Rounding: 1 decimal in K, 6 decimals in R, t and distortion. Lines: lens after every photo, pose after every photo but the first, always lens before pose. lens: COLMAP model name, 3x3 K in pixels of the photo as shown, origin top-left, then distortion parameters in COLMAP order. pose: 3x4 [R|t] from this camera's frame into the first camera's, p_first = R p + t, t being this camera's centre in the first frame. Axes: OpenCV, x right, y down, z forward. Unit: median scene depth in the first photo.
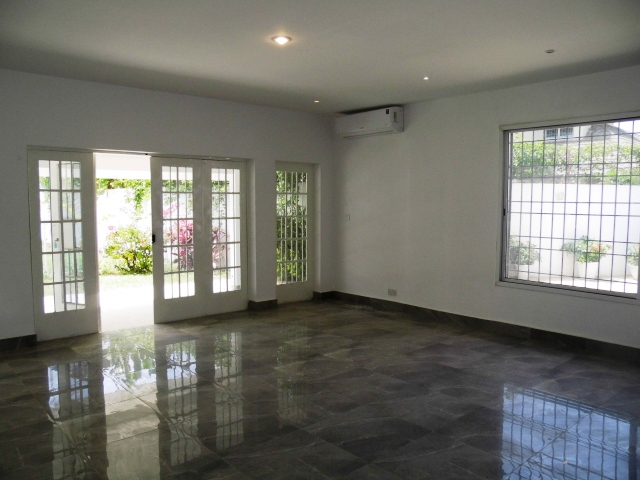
lens RADIAL K [[512.0, 0, 320.0], [0, 512.0, 240.0], [0, 0, 1]] dist [-0.151758, -0.004910]
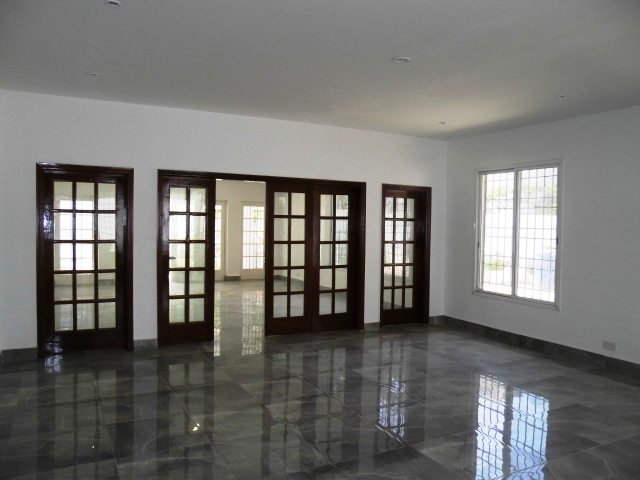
lens RADIAL K [[512.0, 0, 320.0], [0, 512.0, 240.0], [0, 0, 1]] dist [-0.151758, -0.004910]
pose [[0.969449, 0.017227, -0.244689, 0.071468], [-0.031283, 0.998068, -0.053675, 0.008472], [0.243292, 0.059690, 0.968115, -0.080749]]
